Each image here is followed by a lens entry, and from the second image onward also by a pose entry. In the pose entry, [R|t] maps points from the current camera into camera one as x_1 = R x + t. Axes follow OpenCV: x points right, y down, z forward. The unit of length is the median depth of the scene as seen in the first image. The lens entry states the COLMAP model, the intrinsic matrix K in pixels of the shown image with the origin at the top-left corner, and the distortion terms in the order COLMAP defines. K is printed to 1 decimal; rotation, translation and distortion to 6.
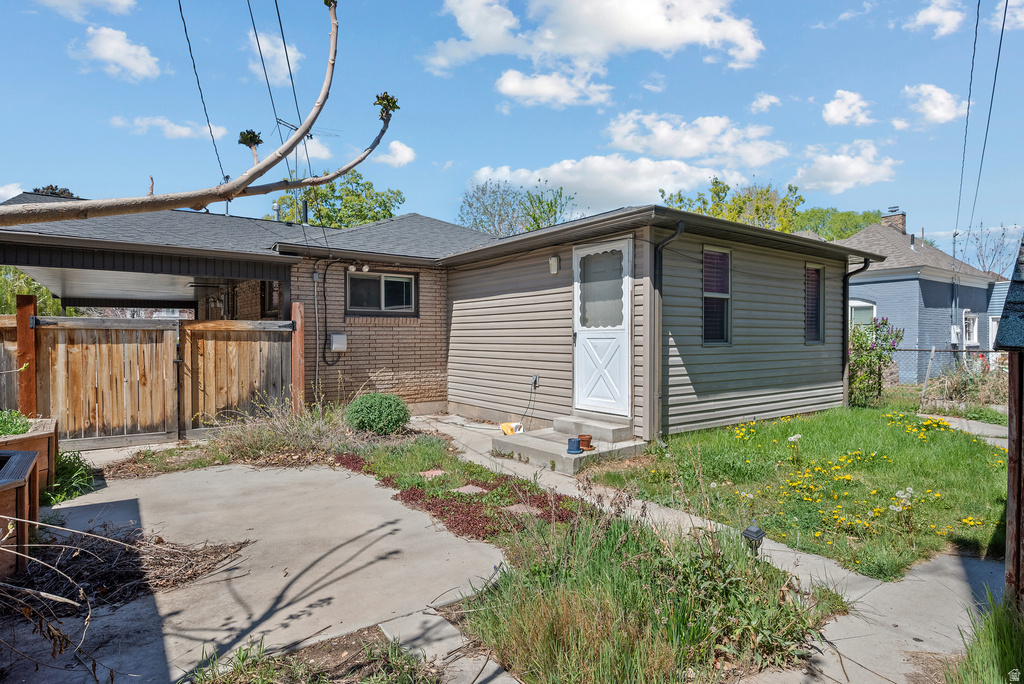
lens RADIAL K [[545.7, 0, 515.4], [0, 545.7, 342.9], [0, 0, 1]] dist [-0.033839, 0.001349]
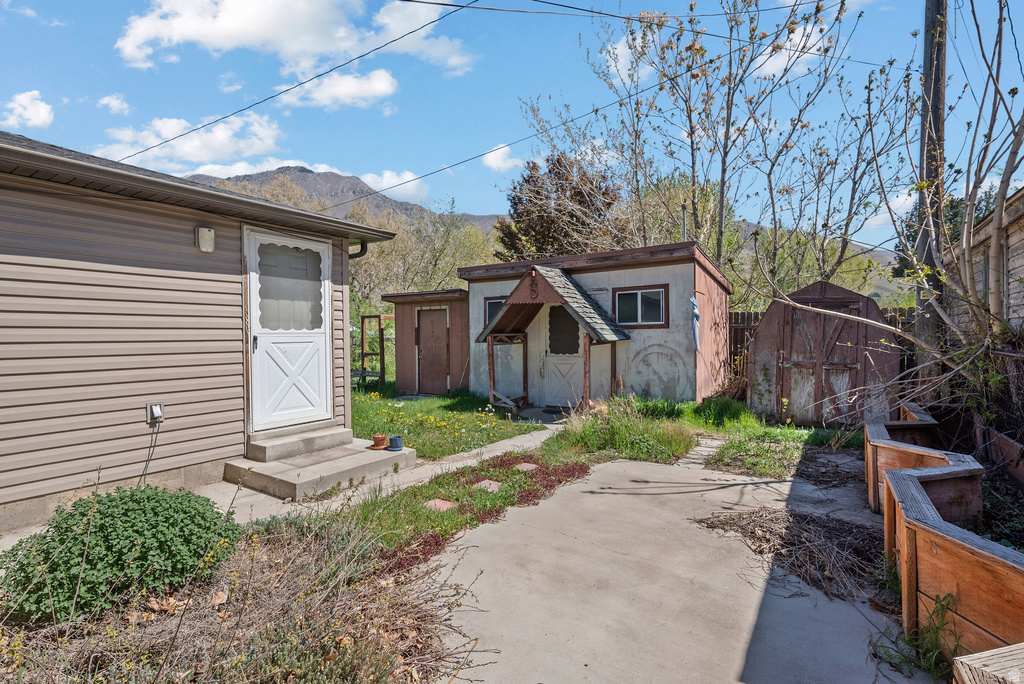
lens RADIAL K [[502.4, 0, 514.7], [0, 502.4, 335.6], [0, 0, 1]] dist [0.002077, 0.000002]
pose [[-0.350863, 0.002918, 0.936422, -1.279845], [0.015835, 0.999871, 0.002817, -0.027308], [-0.936293, 0.015817, -0.350863, 1.622365]]
